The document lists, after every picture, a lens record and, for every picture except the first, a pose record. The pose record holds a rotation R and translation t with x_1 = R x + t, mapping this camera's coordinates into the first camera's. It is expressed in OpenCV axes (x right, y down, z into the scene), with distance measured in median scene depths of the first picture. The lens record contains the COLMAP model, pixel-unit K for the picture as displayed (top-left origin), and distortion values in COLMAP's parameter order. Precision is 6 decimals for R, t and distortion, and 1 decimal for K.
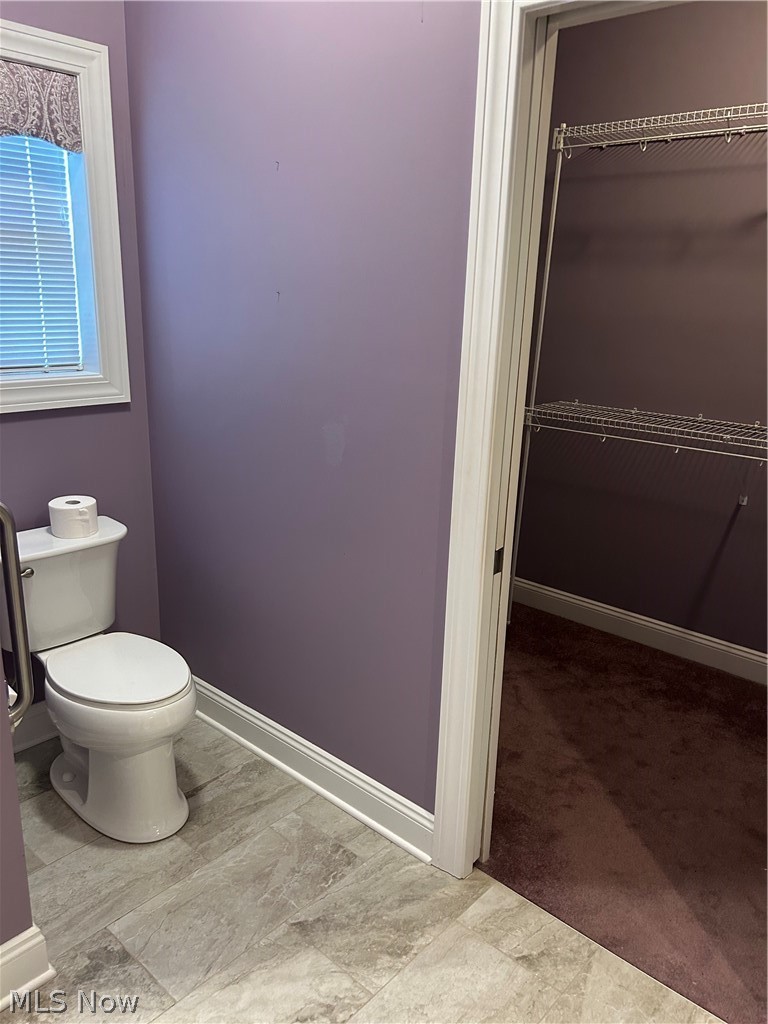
lens RADIAL K [[769.4, 0, 381.3], [0, 769.4, 517.2], [0, 0, 1]] dist [0.057990, -0.069139]
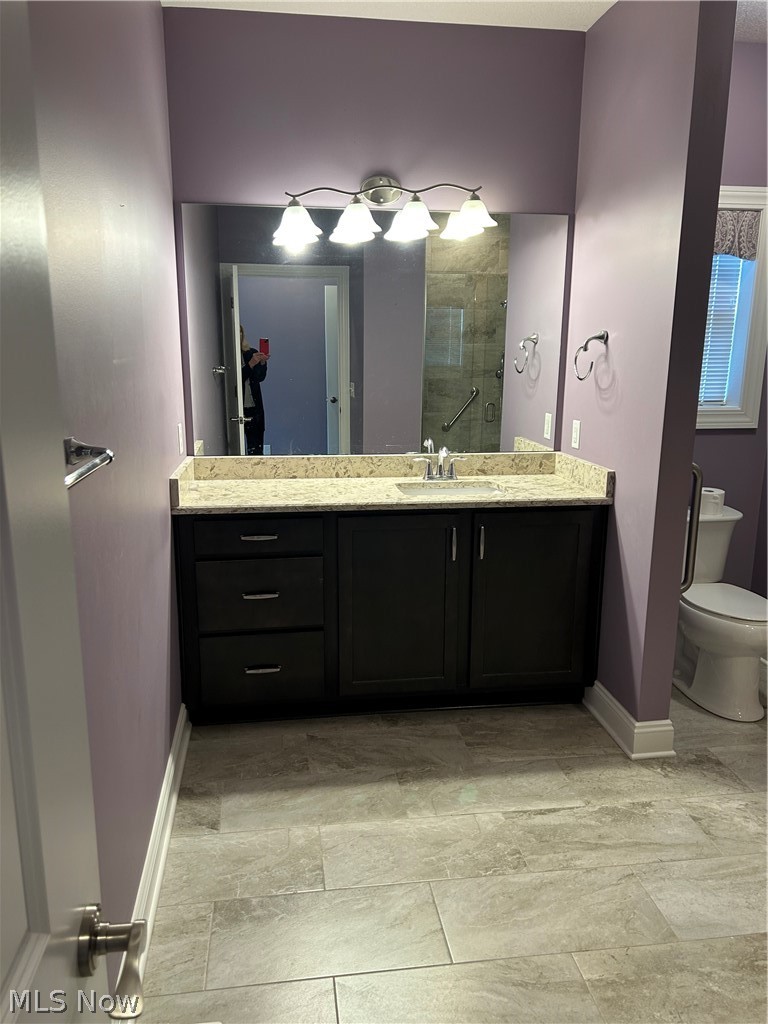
lens RADIAL K [[769.4, 0, 378.7], [0, 769.4, 509.4], [0, 0, 1]] dist [0.057990, -0.069139]
pose [[0.765869, 0.117563, -0.632158, 0.064660], [-0.167020, 0.985770, -0.019022, 0.159215], [0.620926, 0.120152, 0.774606, -0.574246]]
